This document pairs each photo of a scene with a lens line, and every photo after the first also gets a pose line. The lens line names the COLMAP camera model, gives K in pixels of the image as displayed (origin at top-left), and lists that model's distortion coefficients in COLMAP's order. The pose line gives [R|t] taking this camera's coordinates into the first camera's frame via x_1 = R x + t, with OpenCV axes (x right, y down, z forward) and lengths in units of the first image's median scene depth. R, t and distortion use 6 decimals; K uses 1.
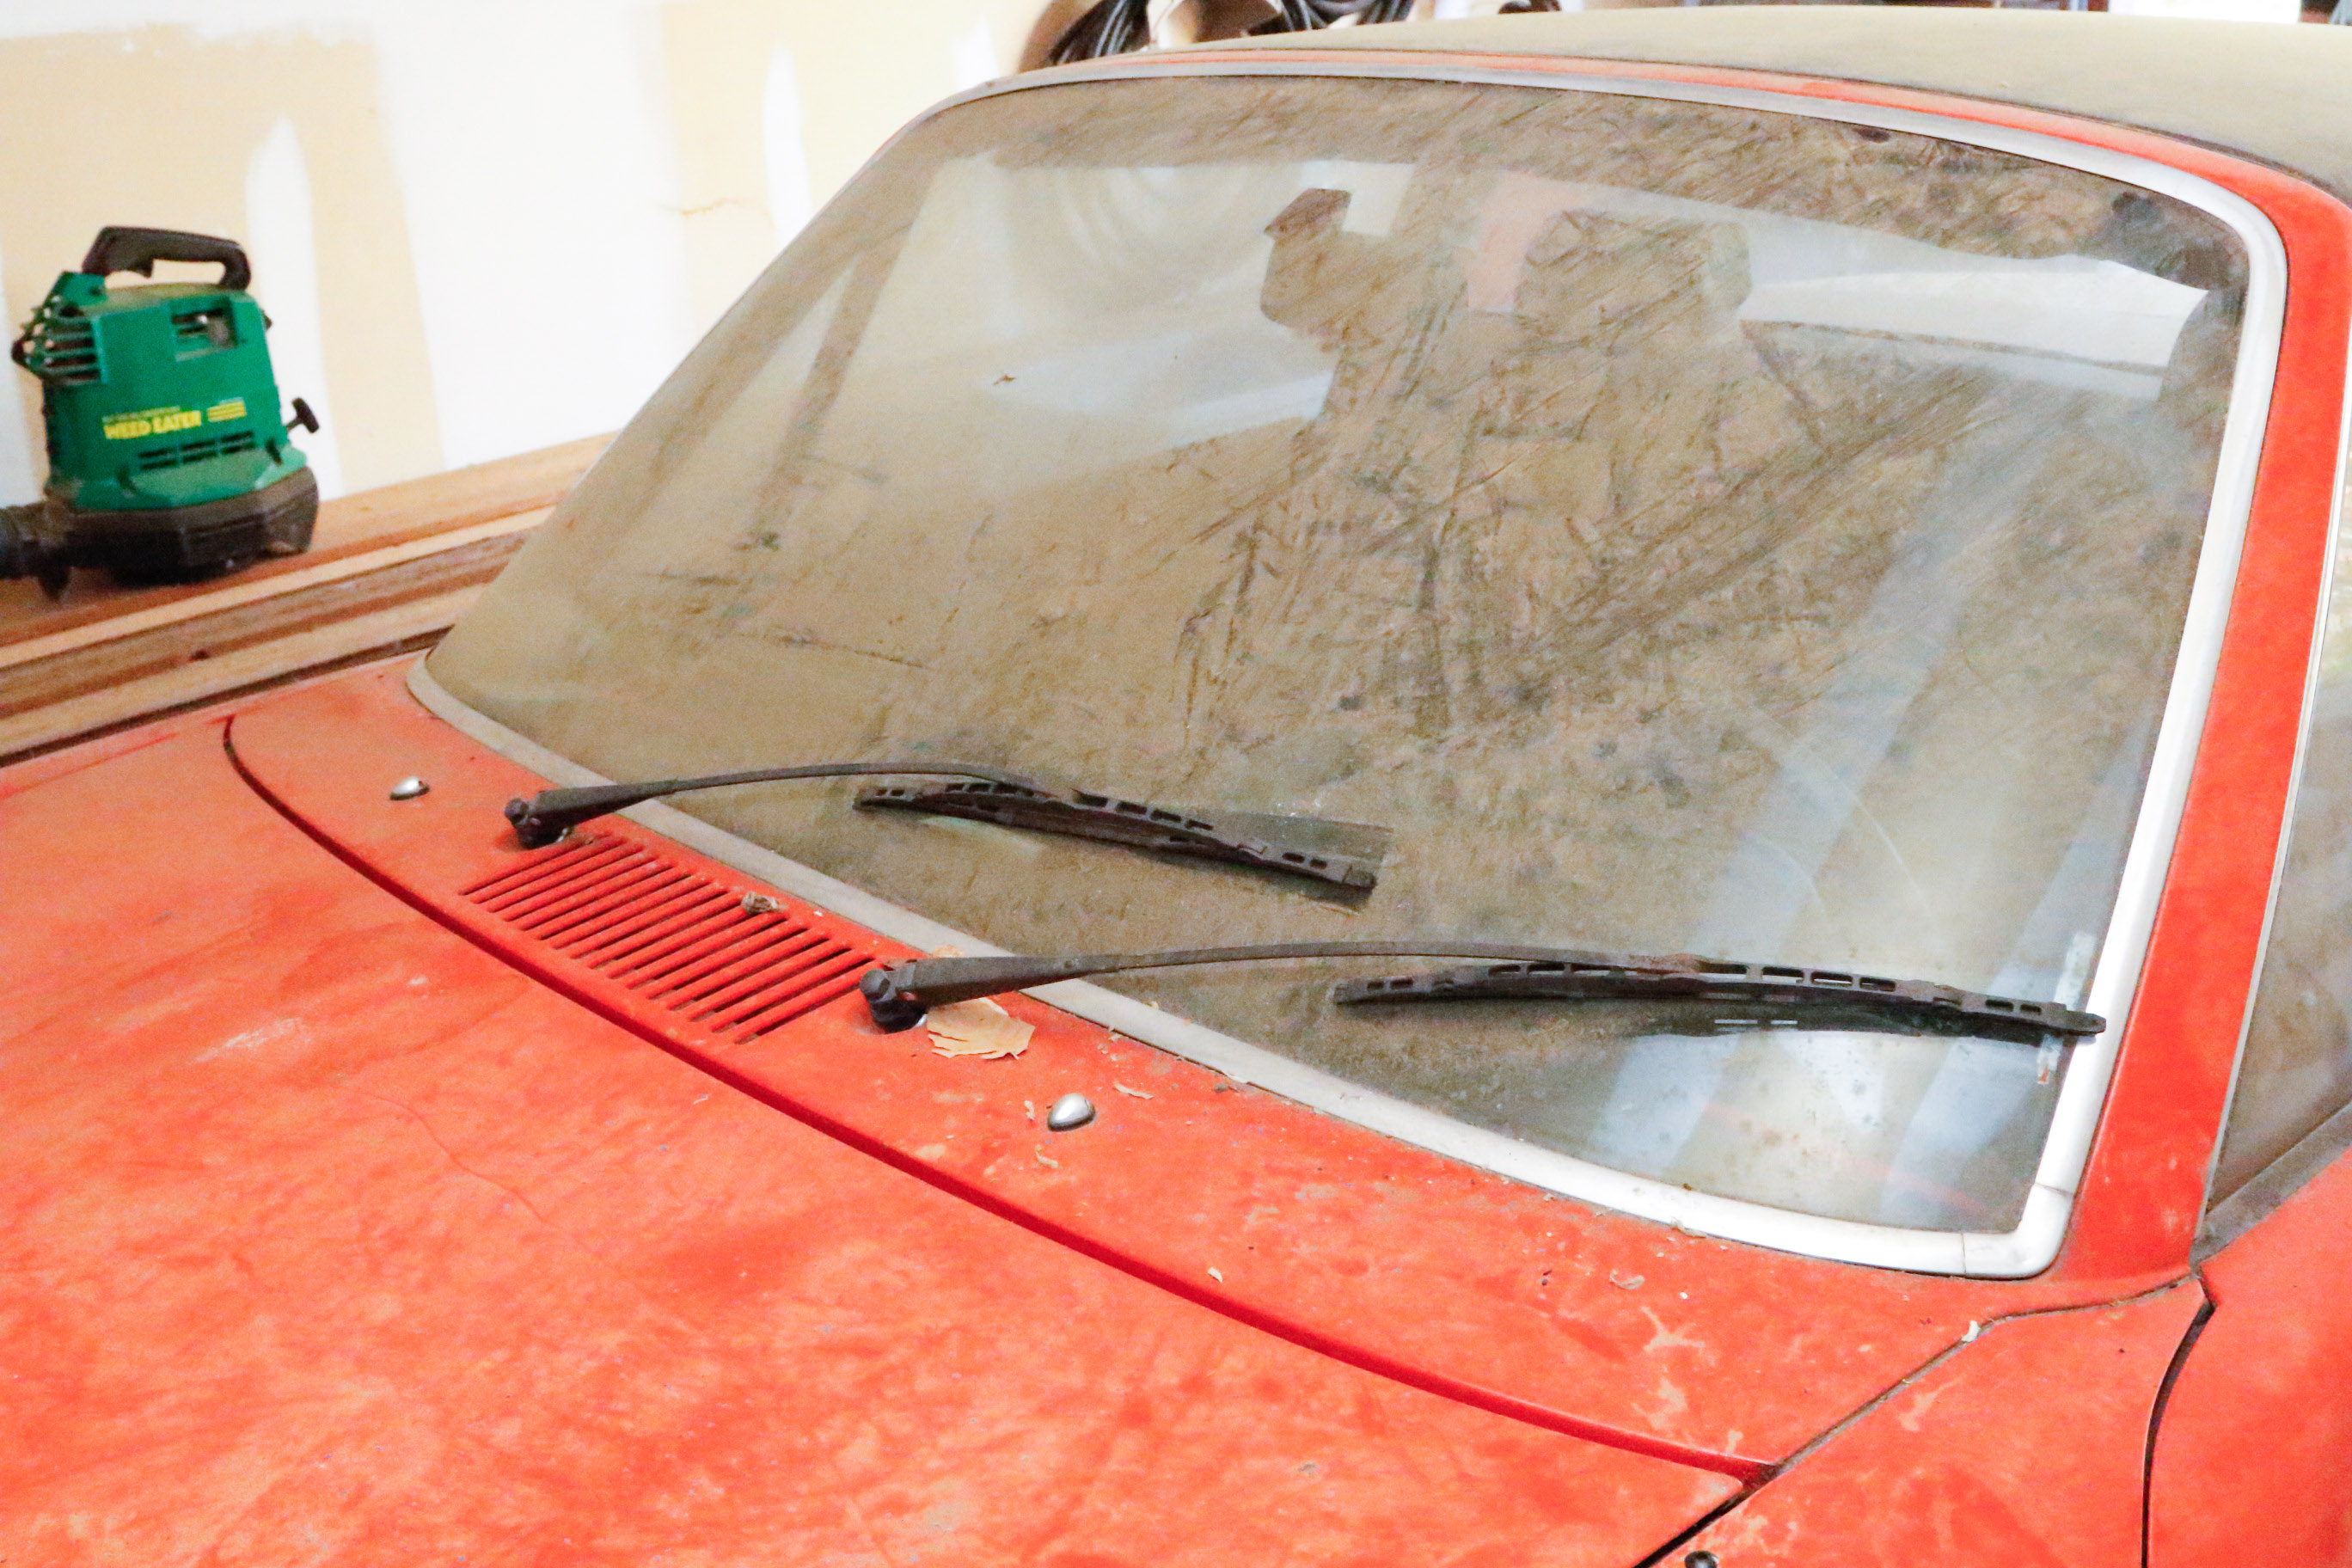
lens RADIAL K [[2566.1, 0, 1180.3], [0, 2566.1, 809.5], [0, 0, 1]] dist [-0.127679, 0.067301]
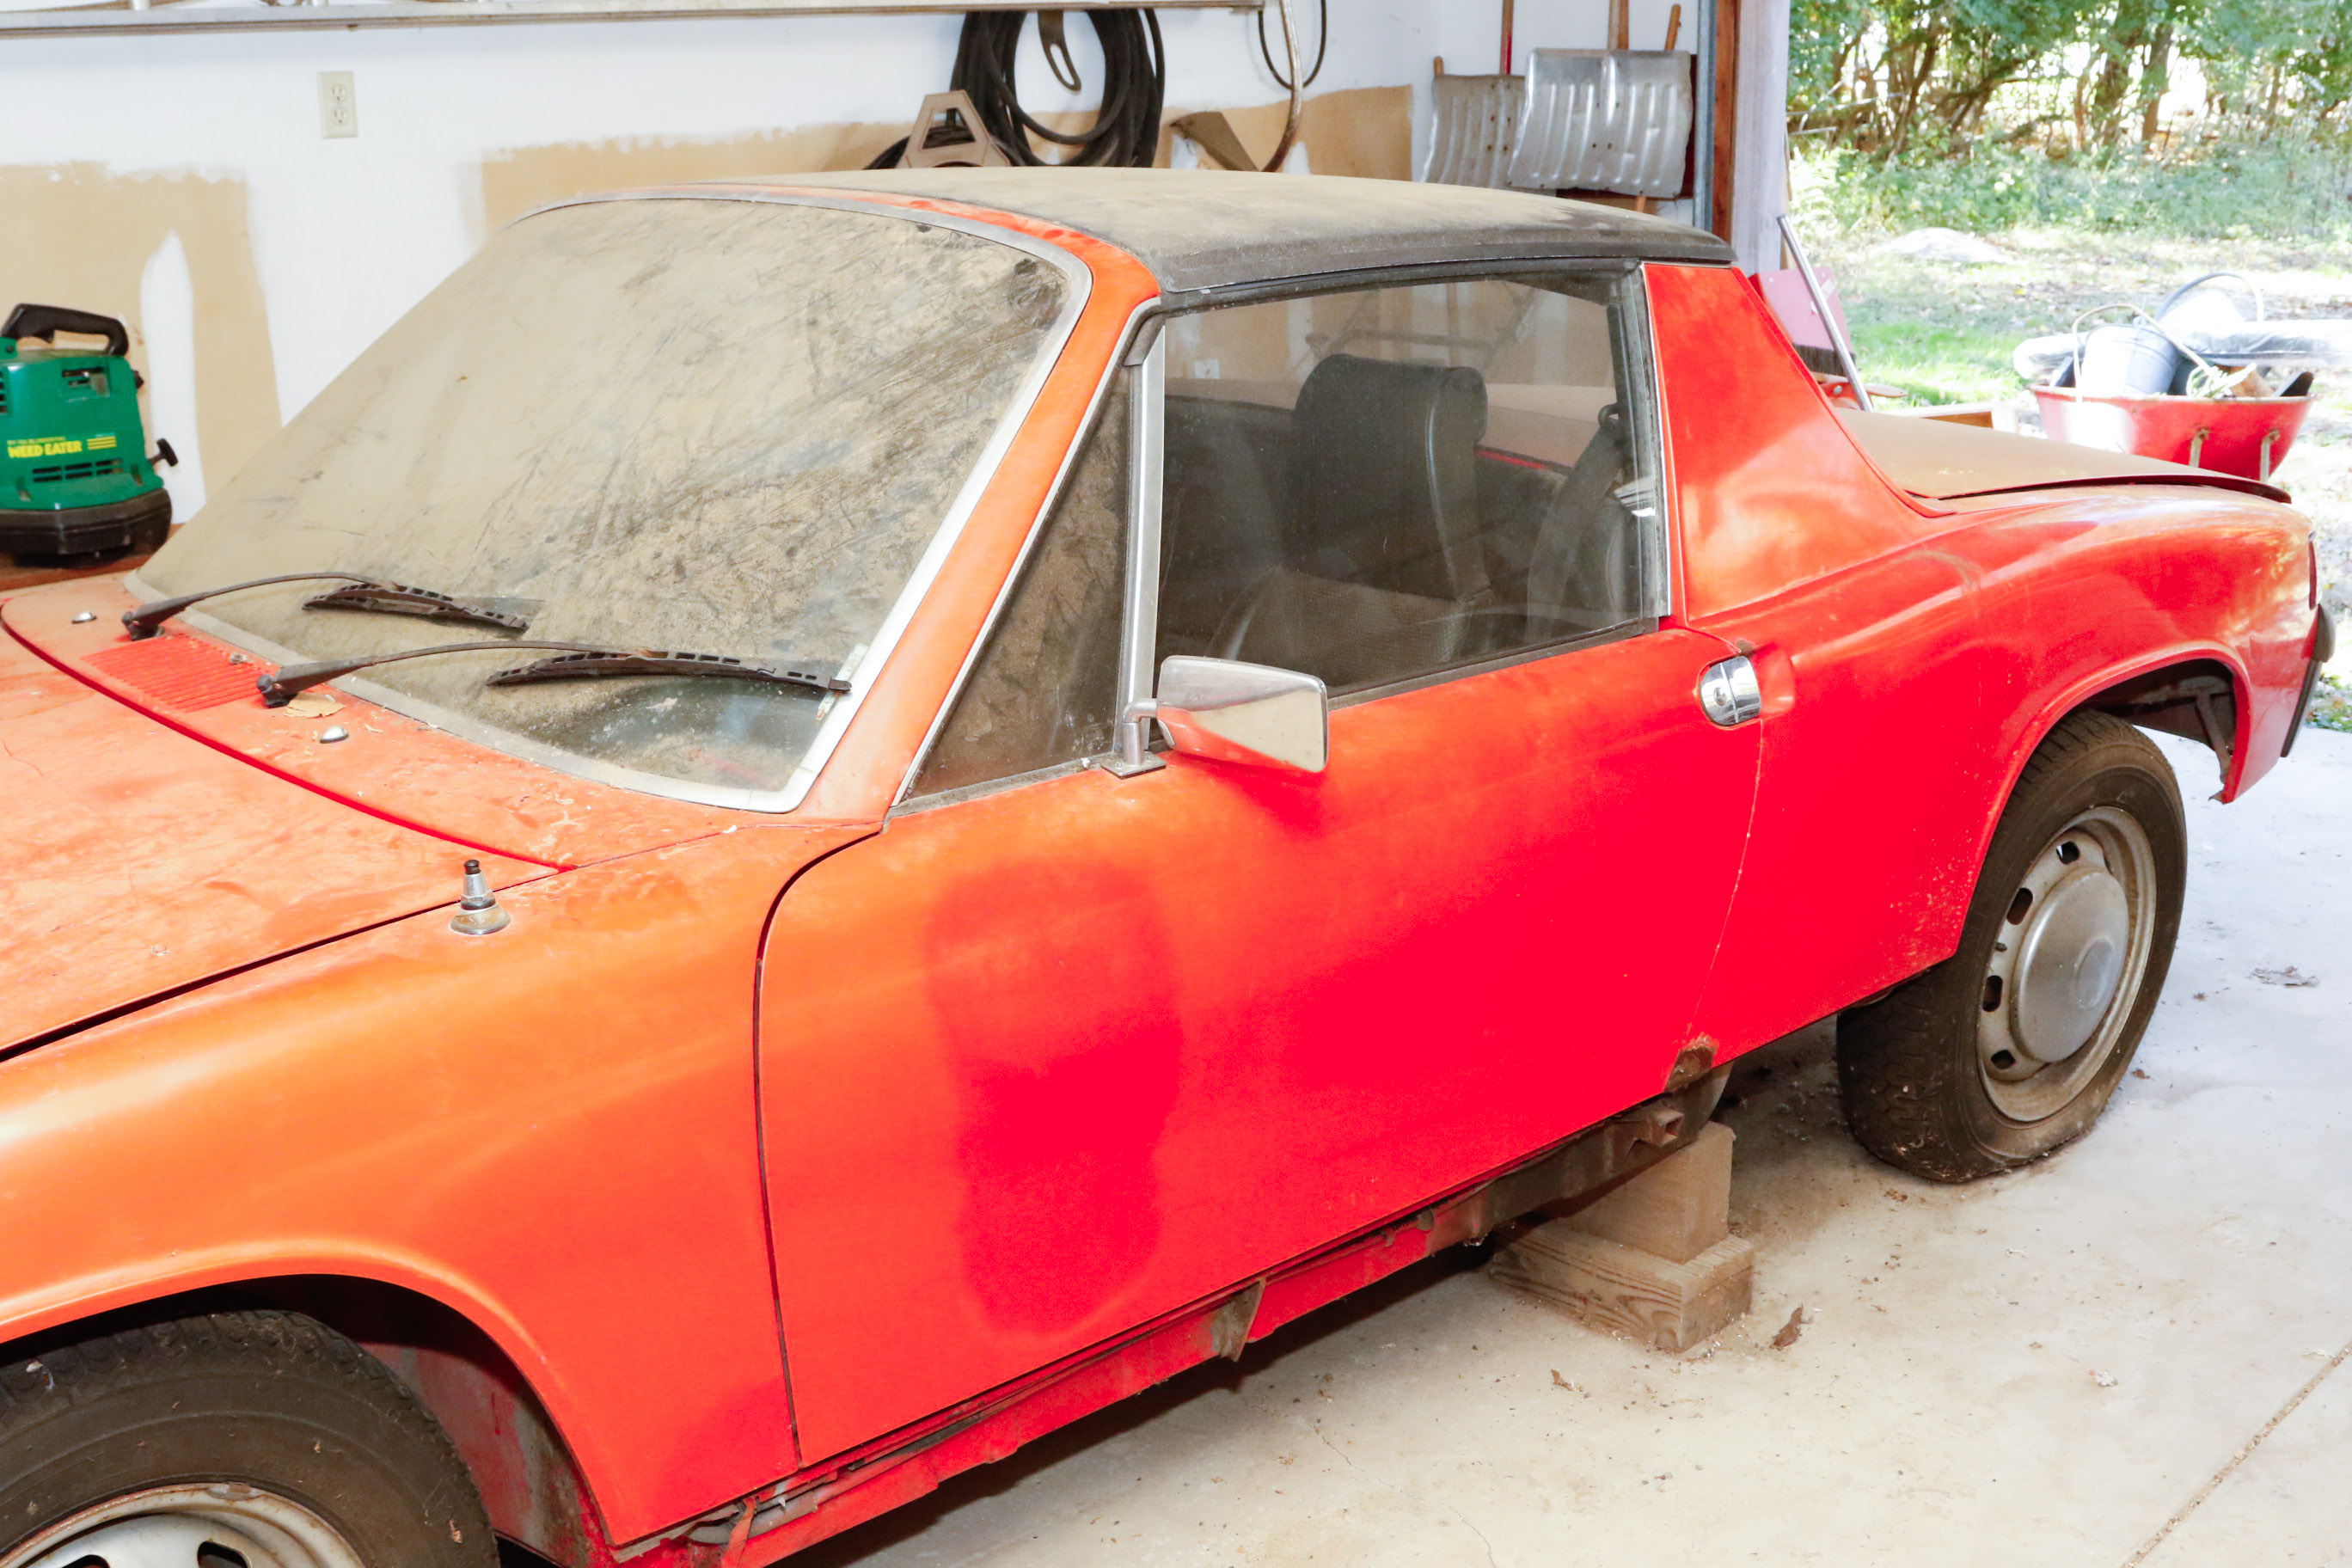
lens RADIAL K [[2566.1, 0, 1180.3], [0, 2566.1, 809.5], [0, 0, 1]] dist [-0.127679, 0.067301]
pose [[0.998728, 0.040085, -0.030592, 0.257347], [-0.042243, 0.996398, -0.073522, 0.116297], [0.027534, 0.074721, 0.996824, -0.323428]]
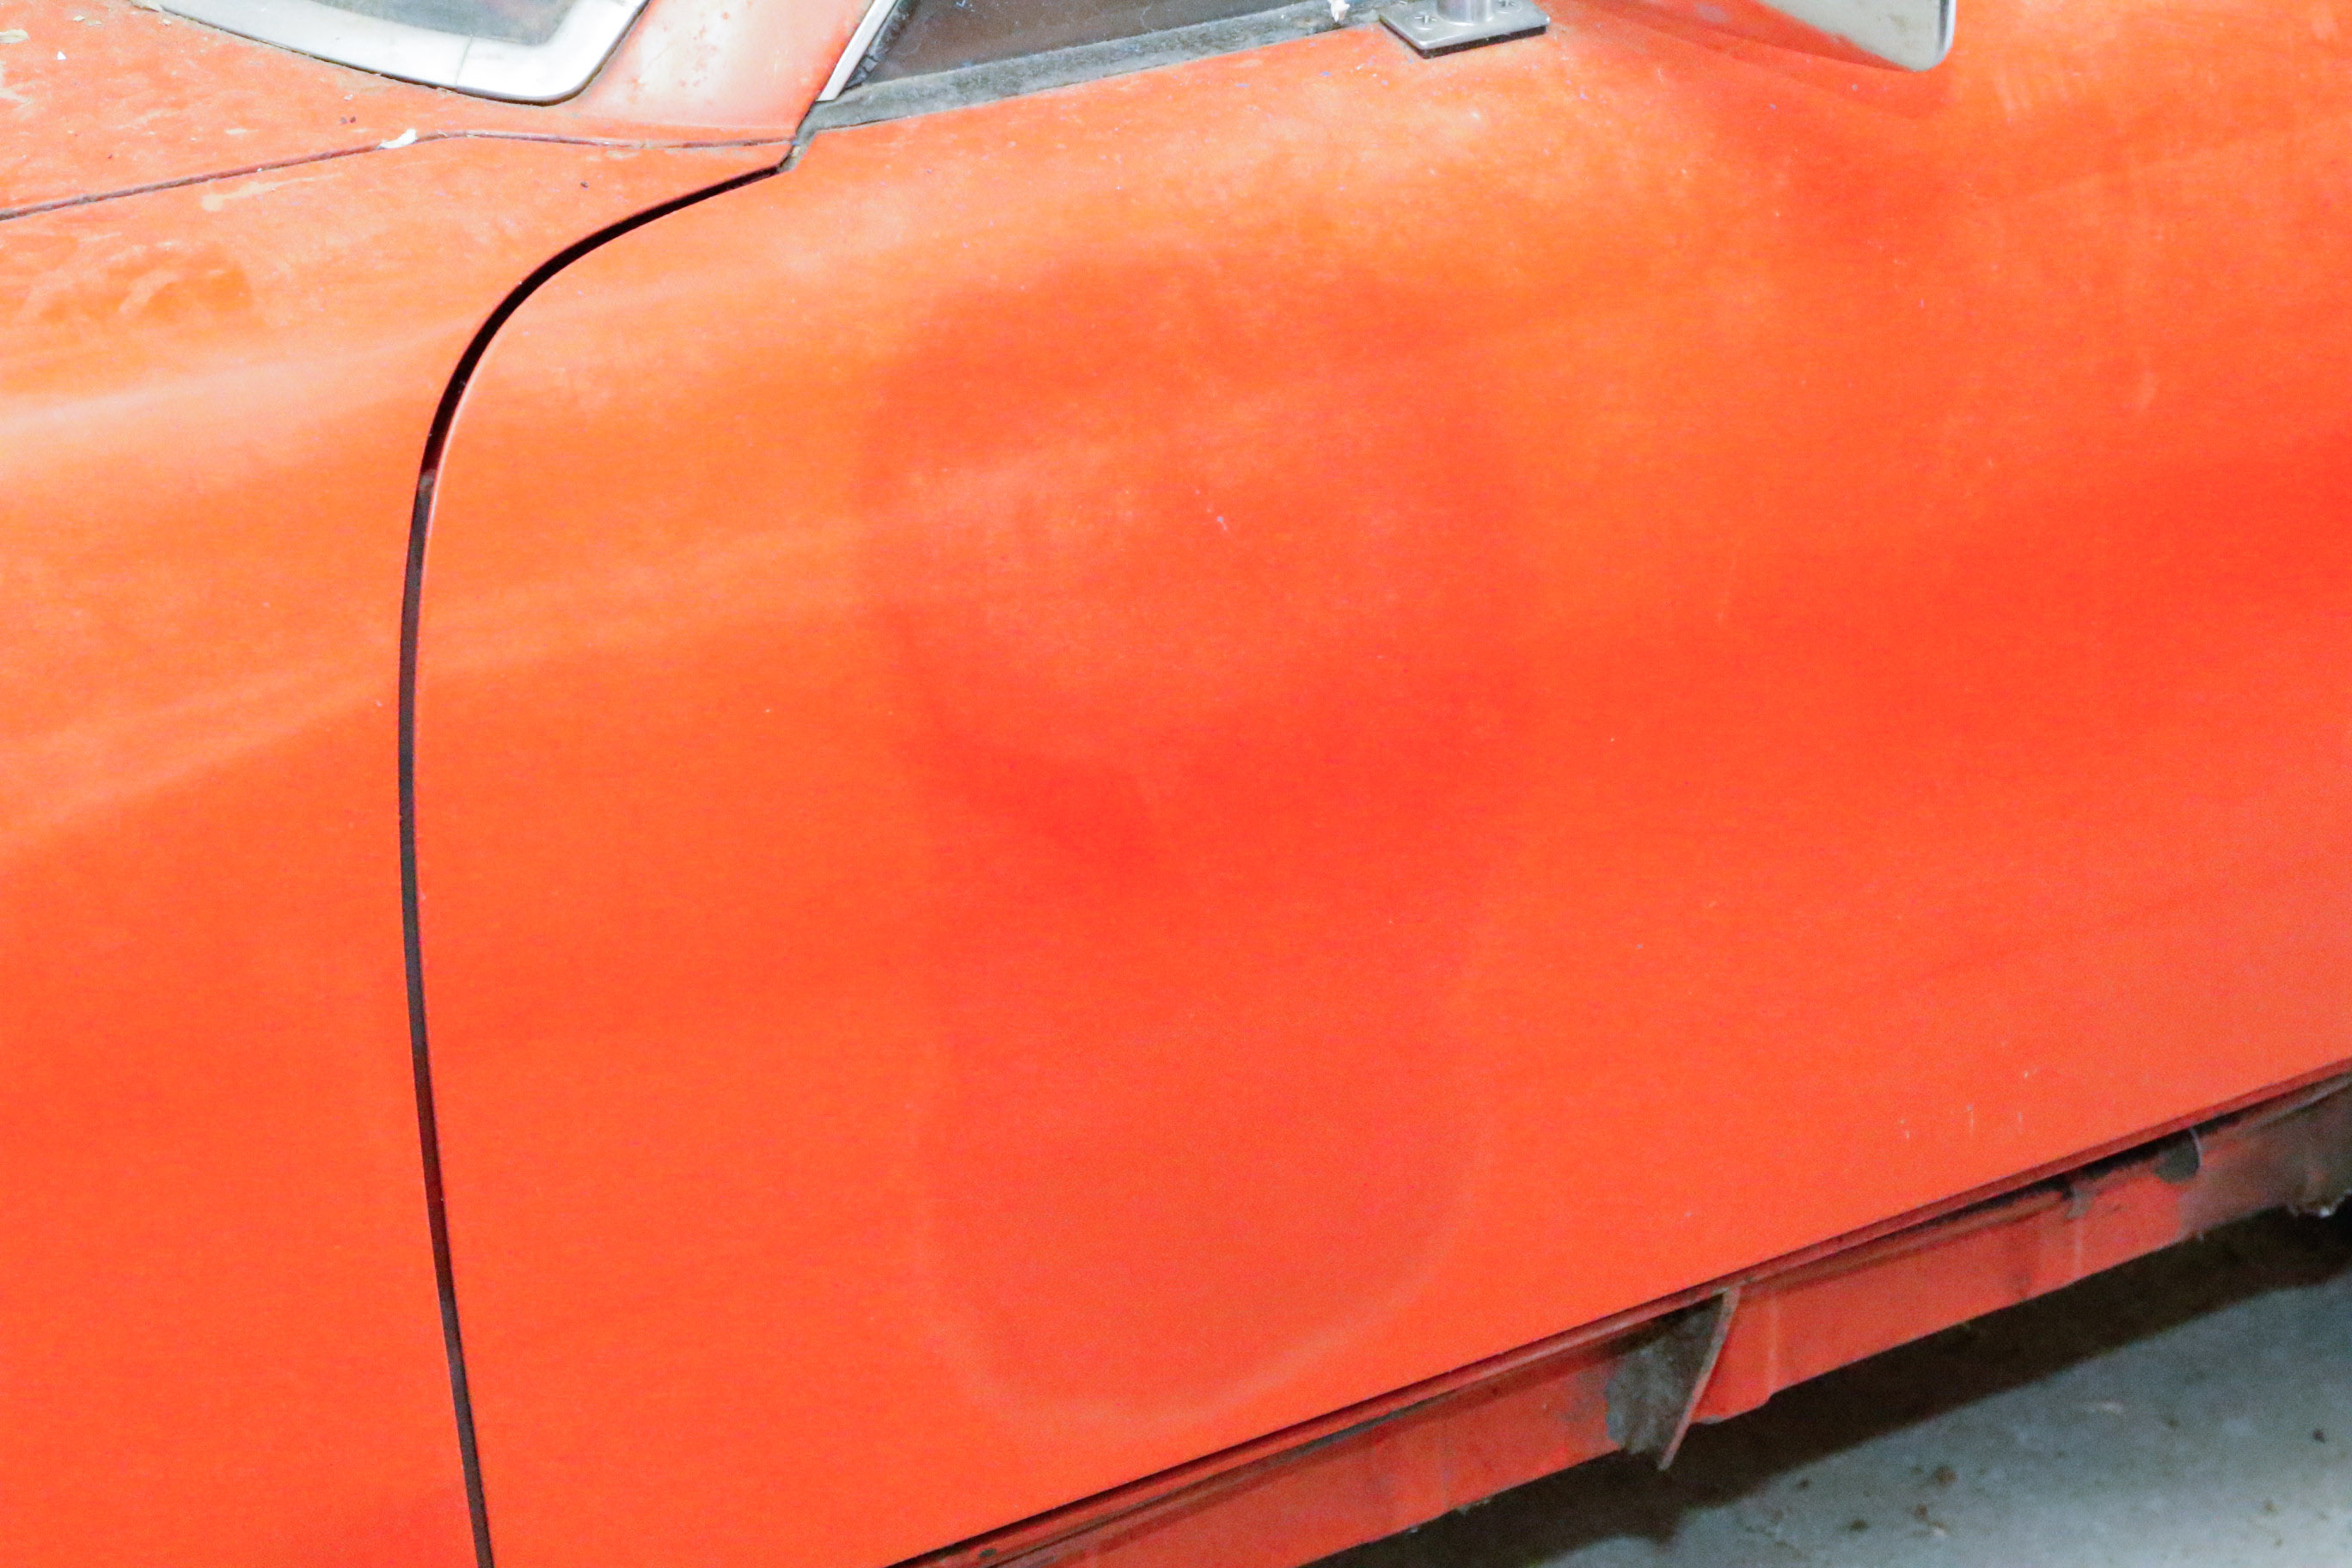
lens RADIAL K [[5518.8, 0, 1176.0], [0, 5518.8, 784.0], [0, 0, 1]] dist [0.181700, -0.182405]
pose [[0.979448, 0.123937, -0.159125, 0.300803], [-0.110244, 0.989618, 0.092208, 0.080322], [0.168901, -0.072770, 0.982943, -0.216546]]
